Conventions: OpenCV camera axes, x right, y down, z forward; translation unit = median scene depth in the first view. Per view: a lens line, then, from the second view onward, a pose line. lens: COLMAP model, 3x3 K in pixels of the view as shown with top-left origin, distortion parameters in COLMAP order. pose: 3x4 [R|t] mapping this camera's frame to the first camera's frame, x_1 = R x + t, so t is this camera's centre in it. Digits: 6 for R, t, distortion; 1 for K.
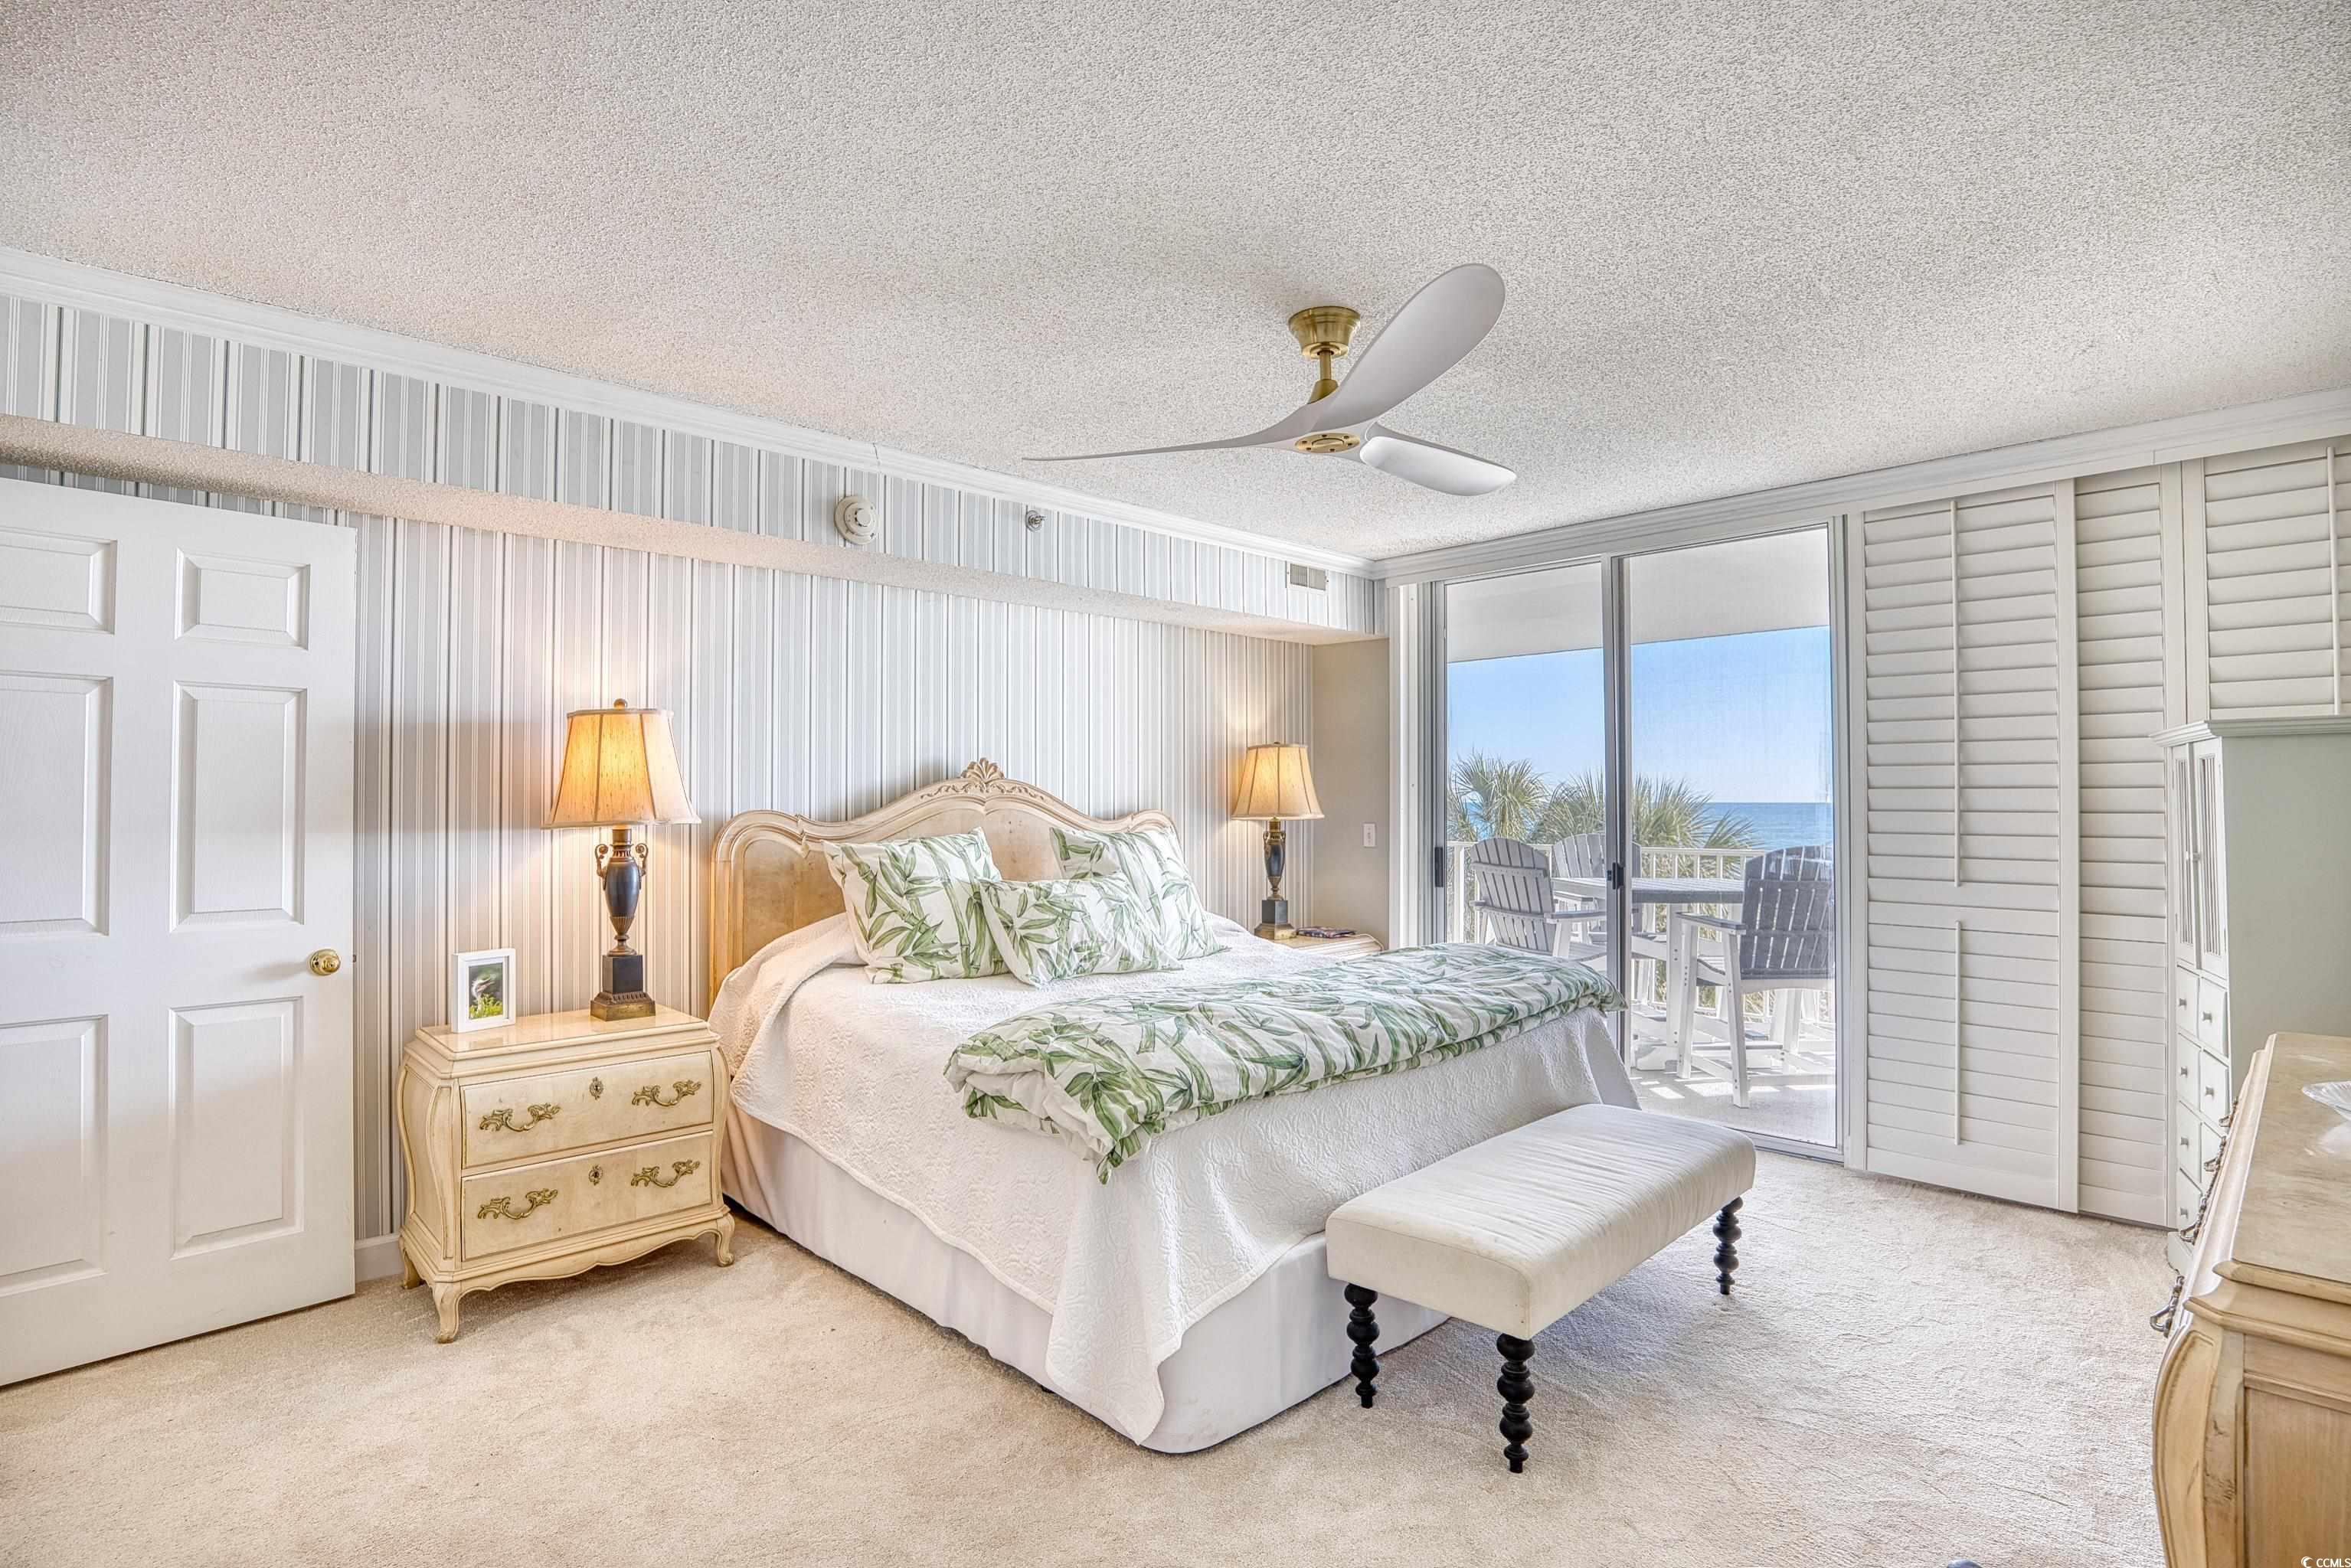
lens RADIAL K [[1133.8, 0, 1182.1], [0, 1133.8, 784.1], [0, 0, 1]] dist [-0.062304, 0.017160]
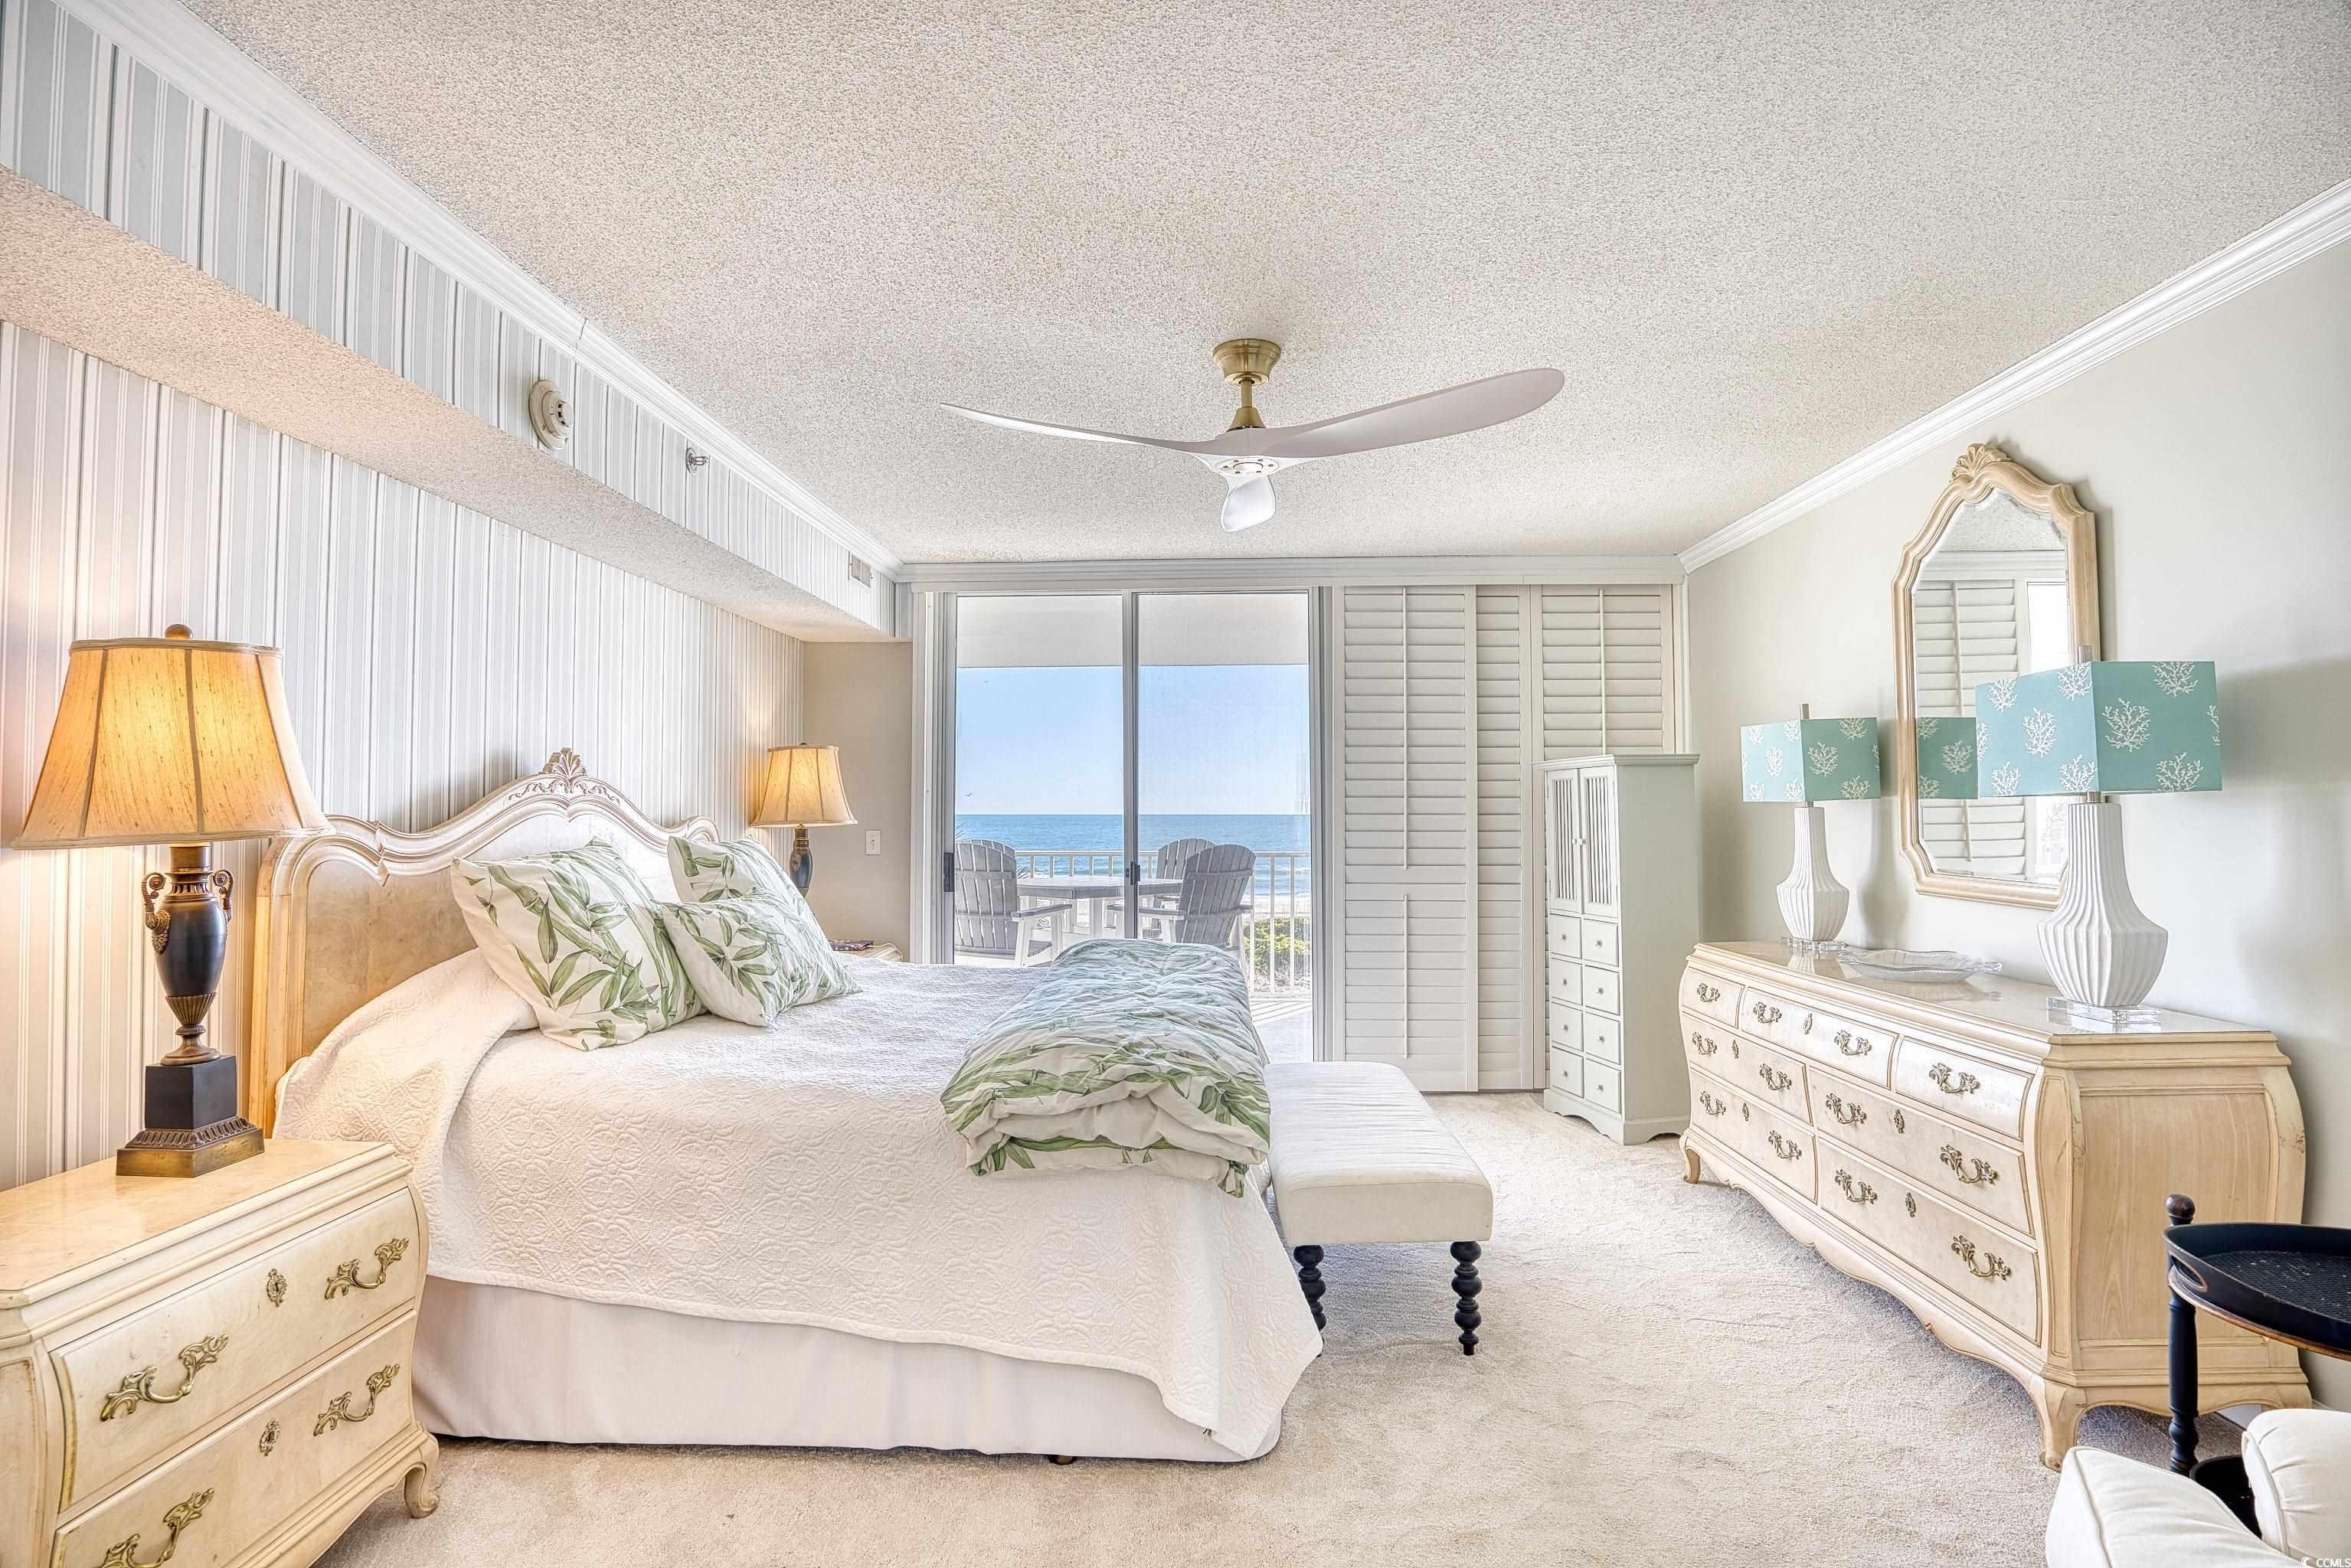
lens RADIAL K [[1094.5, 0, 1177.8], [0, 1094.5, 778.1], [0, 0, 1]] dist [-0.063954, 0.017162]
pose [[0.725357, 0.020079, 0.688080, -0.467843], [-0.008846, 0.999764, -0.019849, 0.010070], [-0.688316, 0.008311, 0.725364, 0.224954]]
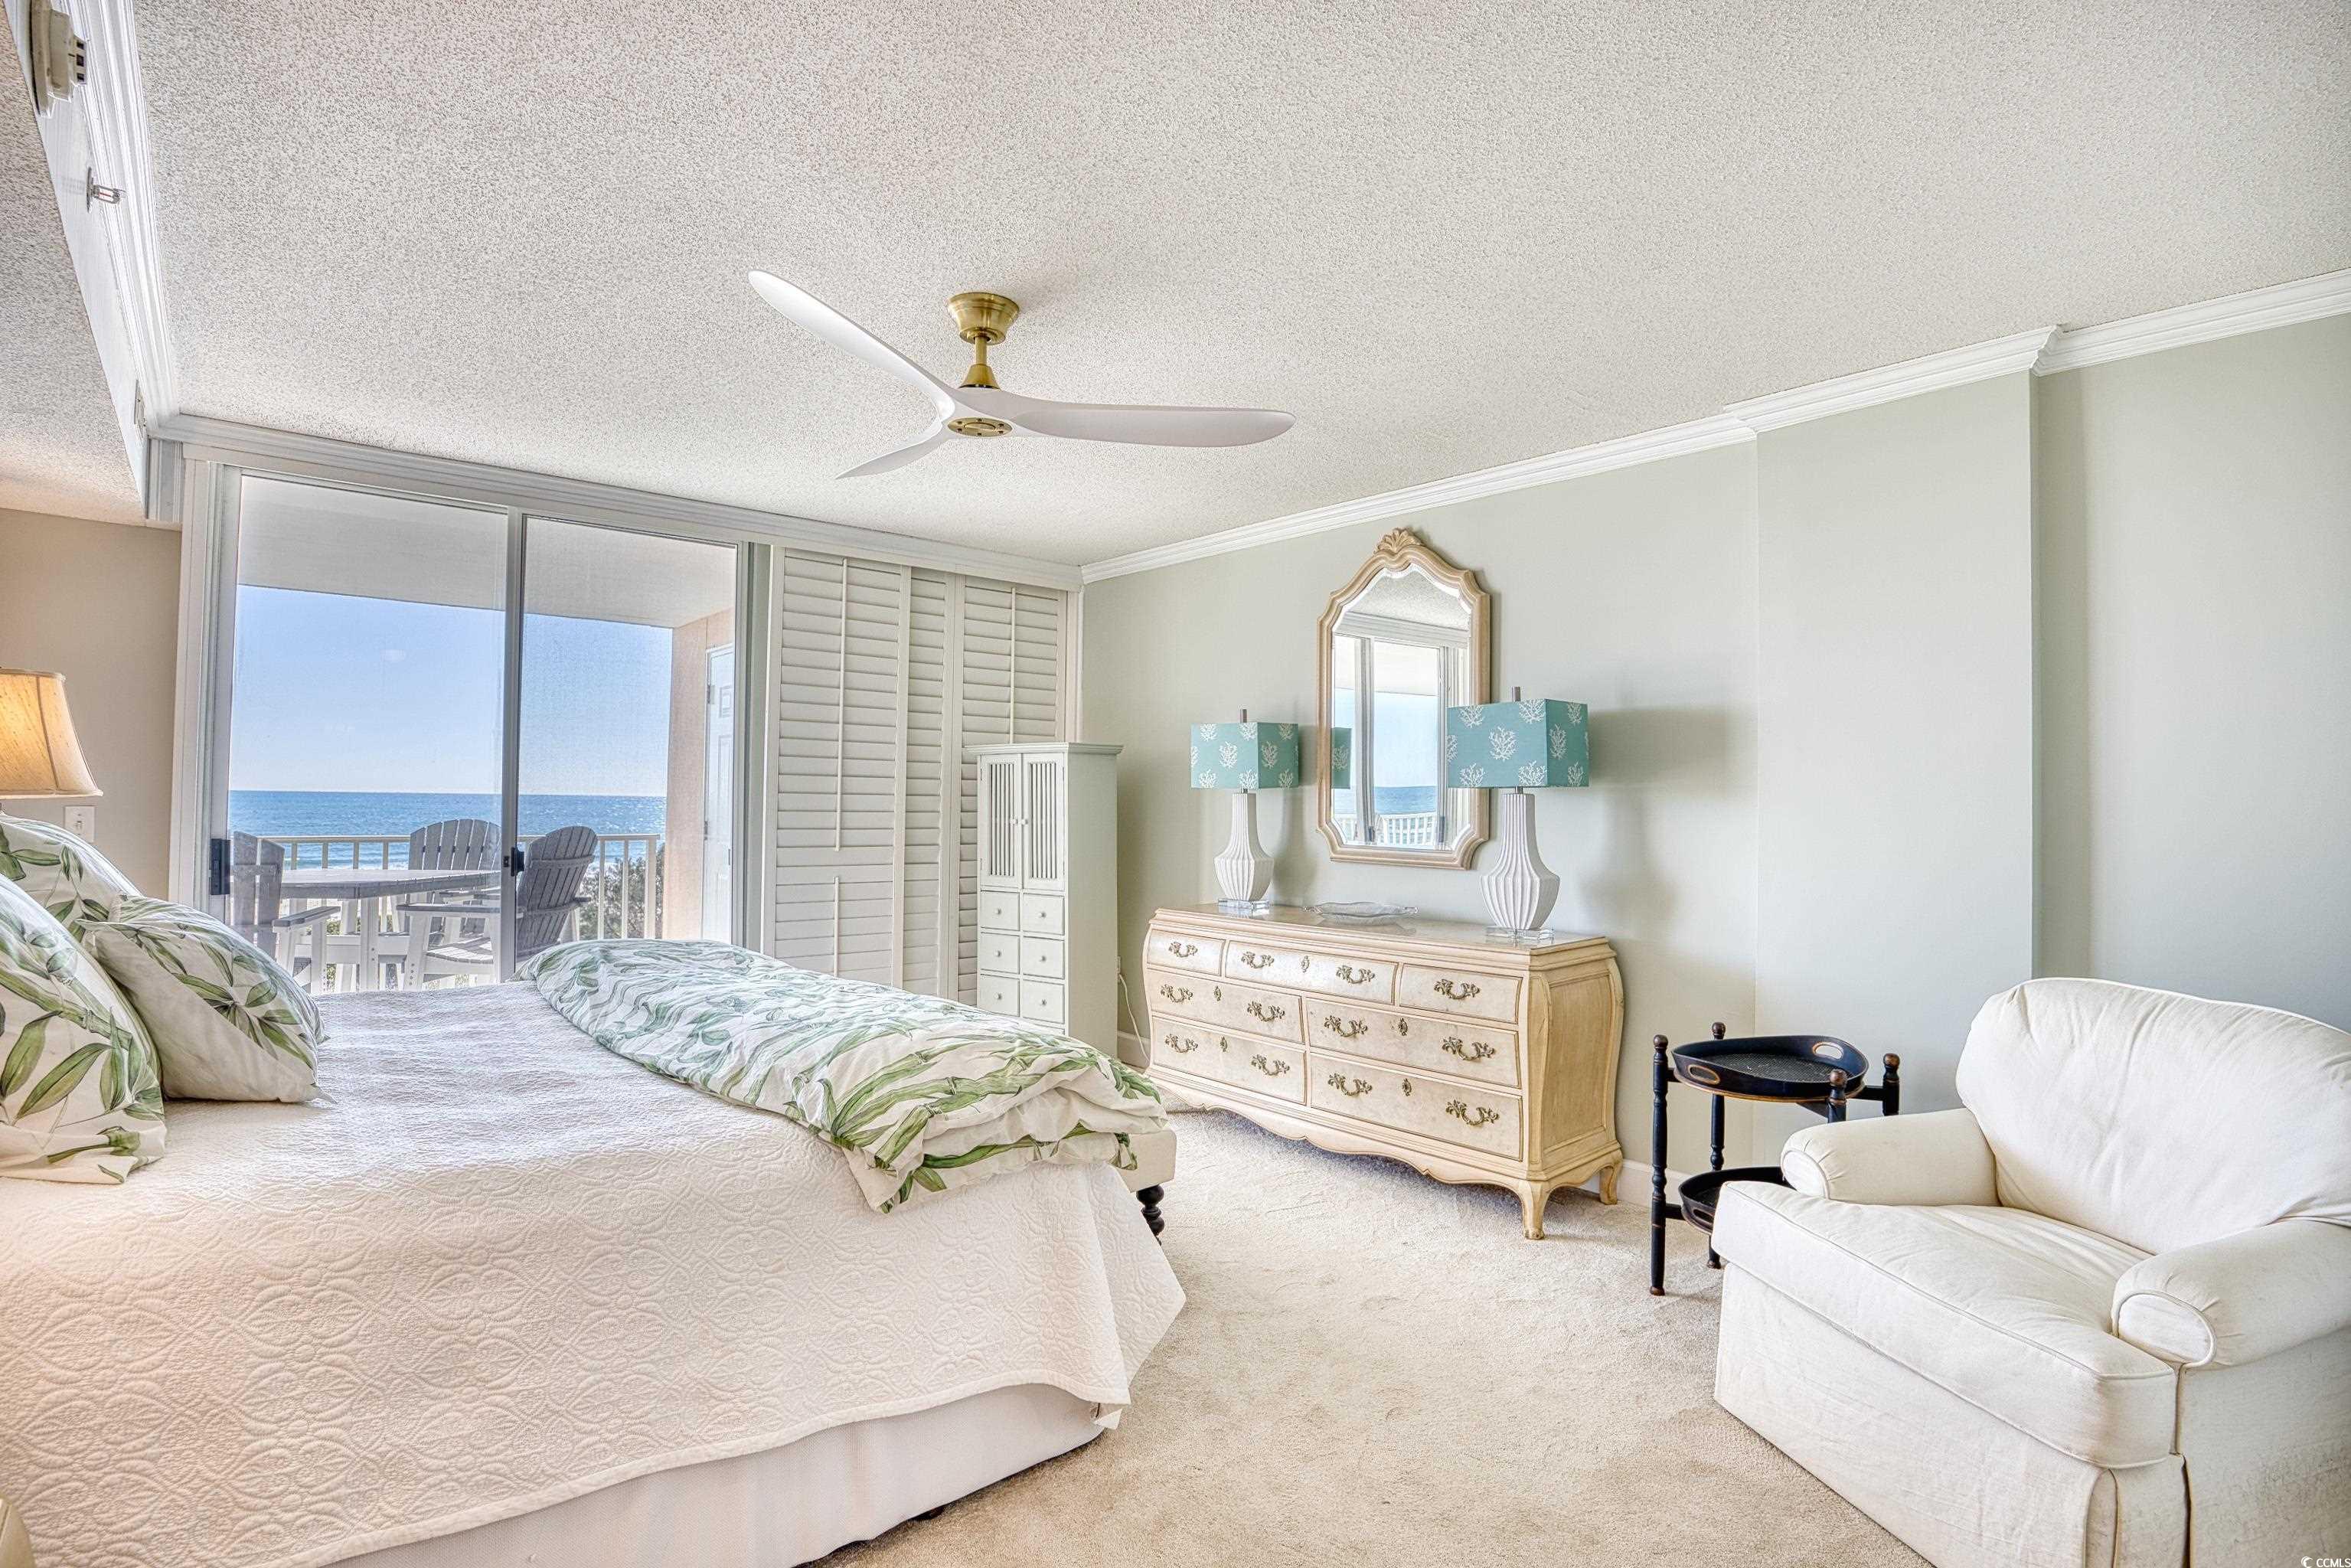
lens RADIAL K [[1109.3, 0, 1160.9], [0, 1109.3, 779.2], [0, 0, 1]] dist [-0.064117, 0.018097]
pose [[0.057036, 0.018890, 0.998193, -0.636177], [-0.027297, 0.999477, -0.017354, 0.021182], [-0.997999, -0.026258, 0.057522, 0.578251]]
